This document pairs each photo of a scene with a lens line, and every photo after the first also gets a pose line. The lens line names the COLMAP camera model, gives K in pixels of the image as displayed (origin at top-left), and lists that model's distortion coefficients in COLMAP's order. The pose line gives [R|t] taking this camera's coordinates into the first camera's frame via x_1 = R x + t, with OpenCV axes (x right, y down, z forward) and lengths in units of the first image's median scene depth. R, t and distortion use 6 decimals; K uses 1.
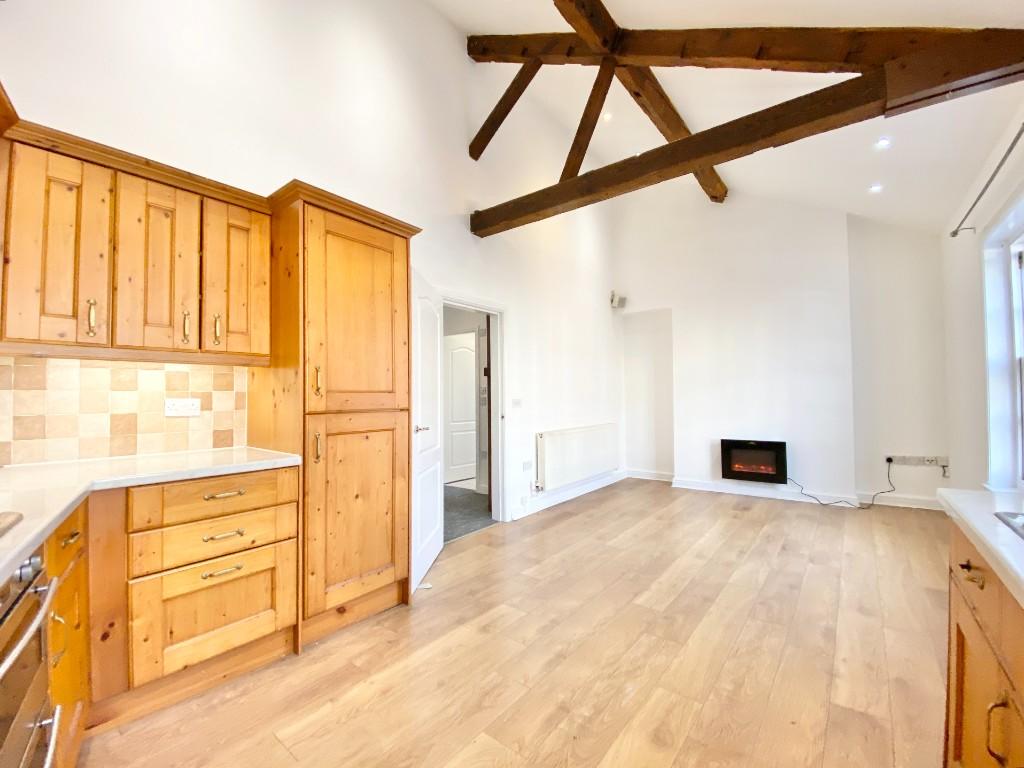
lens RADIAL K [[423.7, 0, 504.1], [0, 423.7, 384.0], [0, 0, 1]] dist [0.033700, -0.026550]
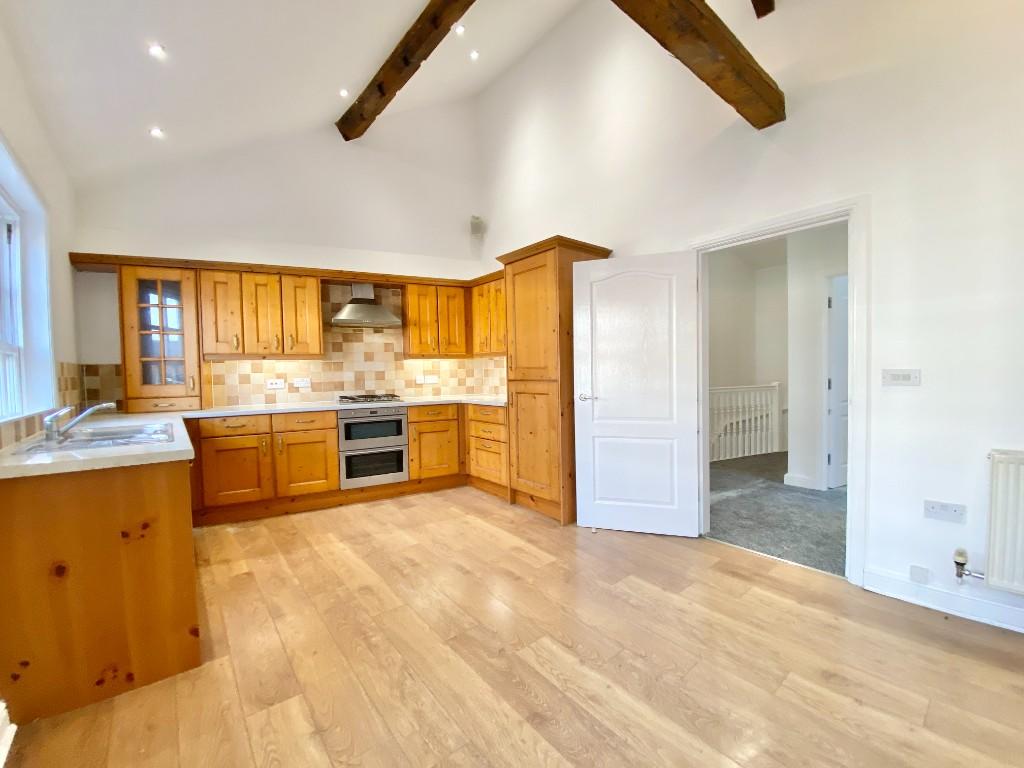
lens RADIAL K [[410.8, 0, 528.0], [0, 410.8, 383.6], [0, 0, 1]] dist [0.022499, -0.023615]
pose [[-0.168514, 0.046590, -0.984598, 1.224618], [0.052531, 0.997887, 0.038228, 0.018806], [0.984298, -0.045280, -0.170605, 1.325149]]
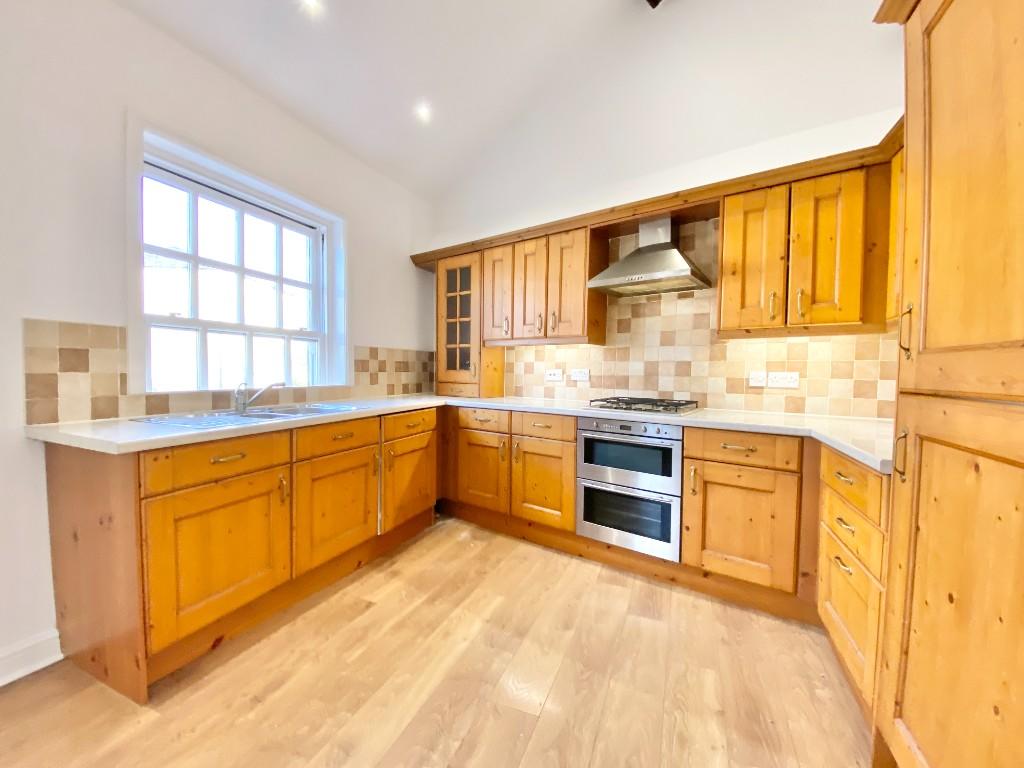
lens RADIAL K [[423.7, 0, 504.1], [0, 423.7, 384.0], [0, 0, 1]] dist [0.033700, -0.026550]
pose [[-0.960272, 0.008570, -0.278933, 0.201648], [0.006033, 0.999932, 0.009953, 0.048516], [0.278999, 0.007875, -0.960259, 1.338817]]
